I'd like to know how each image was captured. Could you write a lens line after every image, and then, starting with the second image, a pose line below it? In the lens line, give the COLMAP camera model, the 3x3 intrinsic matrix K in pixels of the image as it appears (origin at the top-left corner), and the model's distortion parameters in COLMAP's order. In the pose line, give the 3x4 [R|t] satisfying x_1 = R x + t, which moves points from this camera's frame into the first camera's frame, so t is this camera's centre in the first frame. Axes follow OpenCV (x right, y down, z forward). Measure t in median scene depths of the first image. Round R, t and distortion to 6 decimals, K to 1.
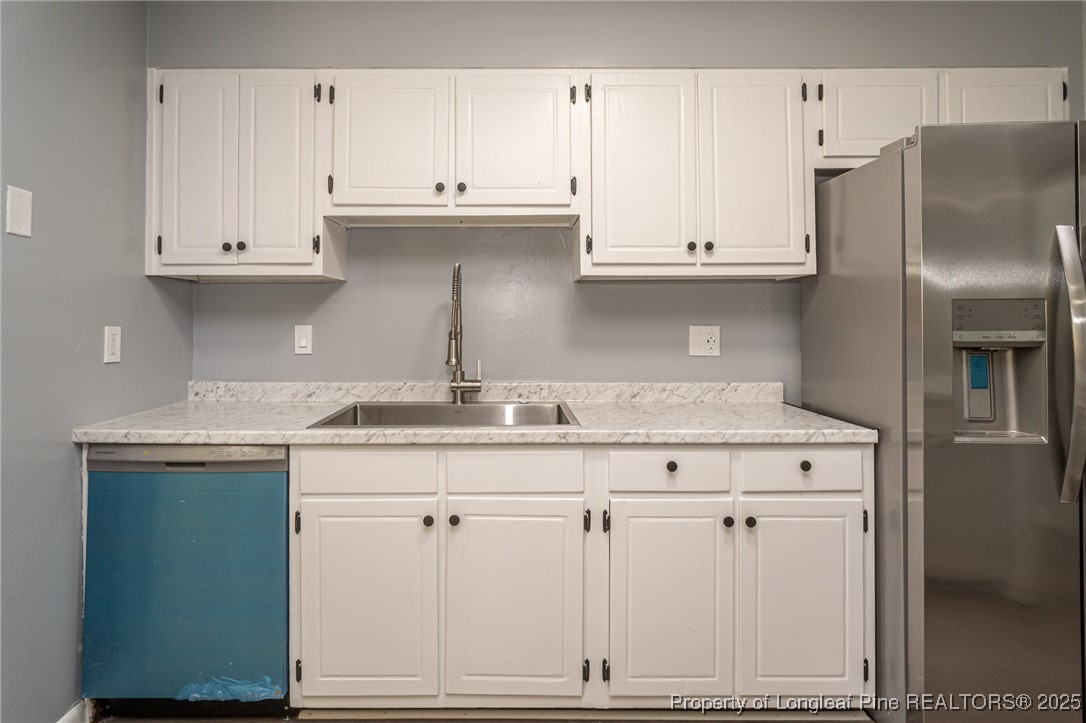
lens RADIAL K [[587.4, 0, 511.9], [0, 587.4, 310.0], [0, 0, 1]] dist [-0.012817, 0.005624]
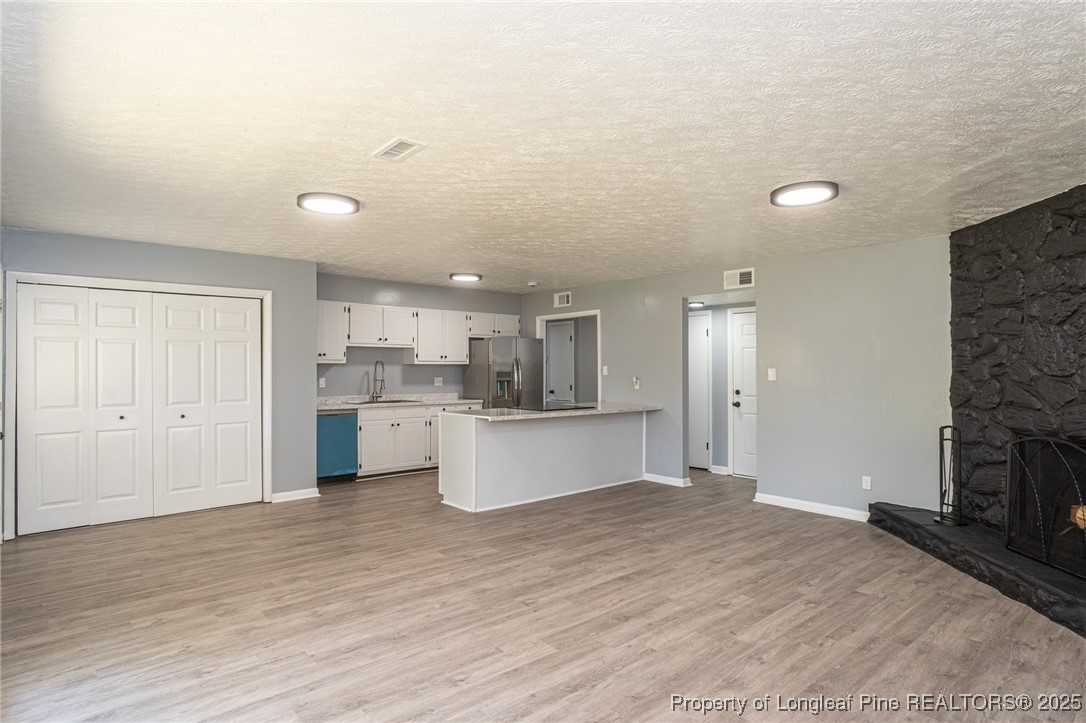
lens RADIAL K [[587.4, 0, 536.4], [0, 587.4, 364.2], [0, 0, 1]] dist [-0.012817, 0.005624]
pose [[0.765947, 0.007398, 0.642861, -1.676904], [-0.012695, 0.999913, 0.003619, -0.081108], [-0.642778, -0.010933, 0.765975, -2.324289]]
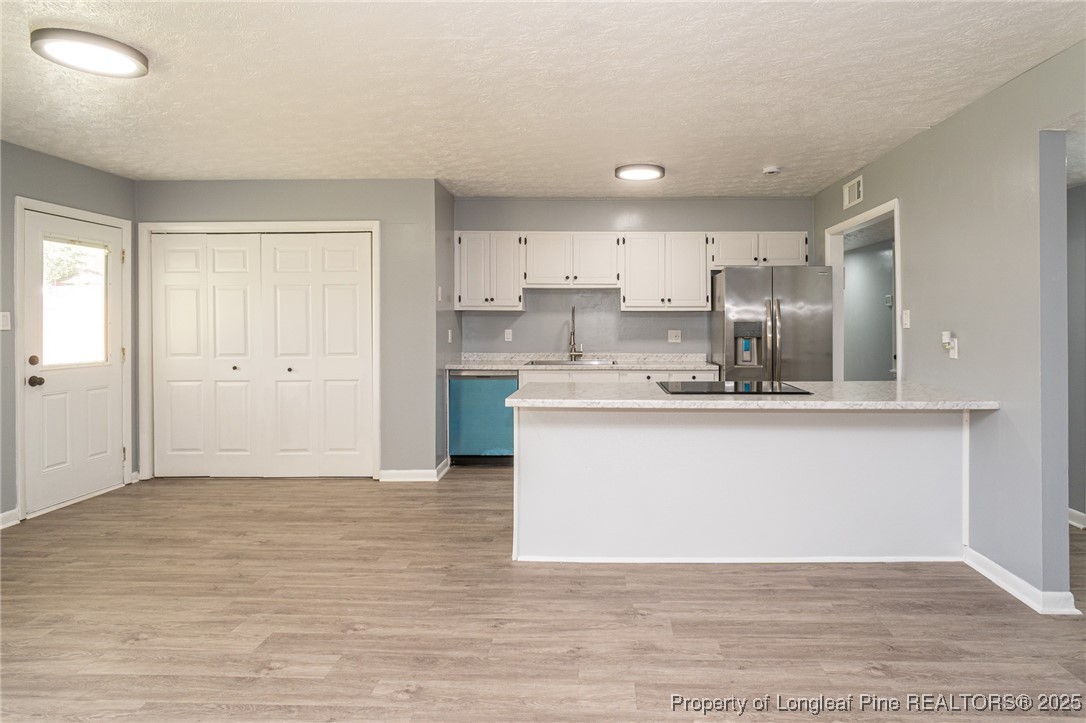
lens RADIAL K [[587.4, 0, 589.4], [0, 587.4, 321.4], [0, 0, 1]] dist [-0.012817, 0.005624]
pose [[0.999953, 0.002720, -0.009277, 0.001309], [-0.002590, 0.999900, 0.013932, -0.048036], [0.009314, -0.013907, 0.999860, -1.637184]]
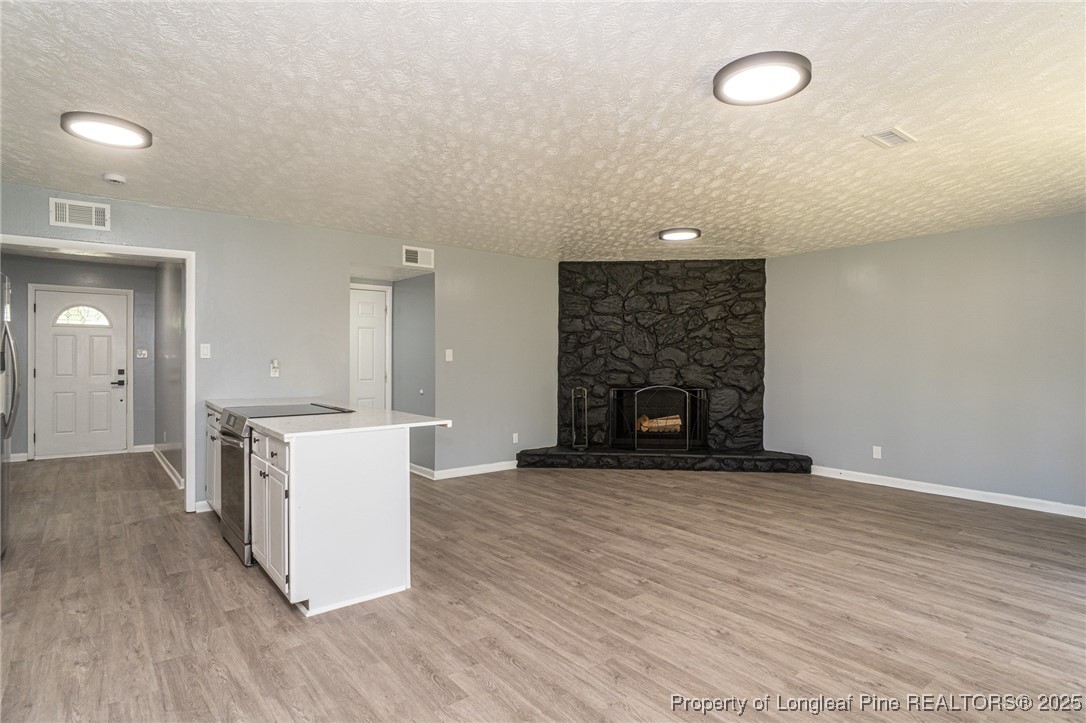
lens RADIAL K [[587.4, 0, 547.6], [0, 587.4, 354.9], [0, 0, 1]] dist [-0.012817, 0.005624]
pose [[-0.635584, 0.003925, 0.772022, -1.626866], [-0.012646, 0.999800, -0.015495, -0.001023], [-0.771929, -0.019611, -0.635407, 0.576794]]
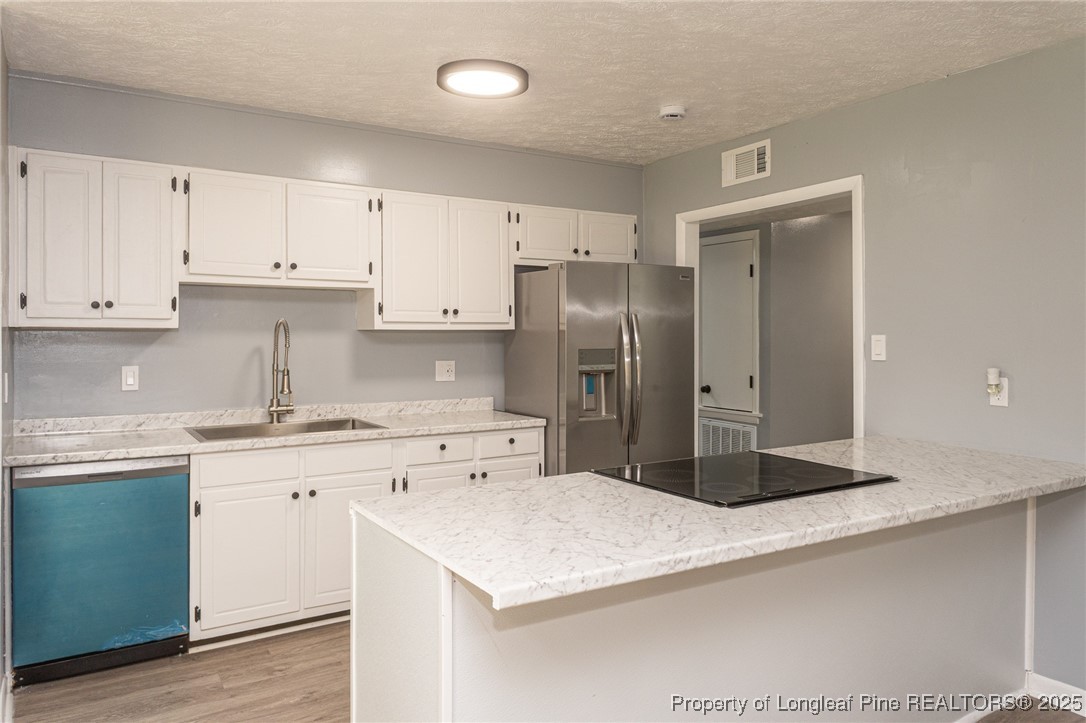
lens RADIAL K [[746.5, 0, 542.6], [0, 746.5, 332.9], [0, 0, 1]] dist [0.018572, -0.013814]
pose [[0.848776, 0.002325, 0.528747, -0.519847], [-0.009490, 0.999896, 0.010836, -0.074786], [-0.528667, -0.014215, 0.848711, -0.817530]]
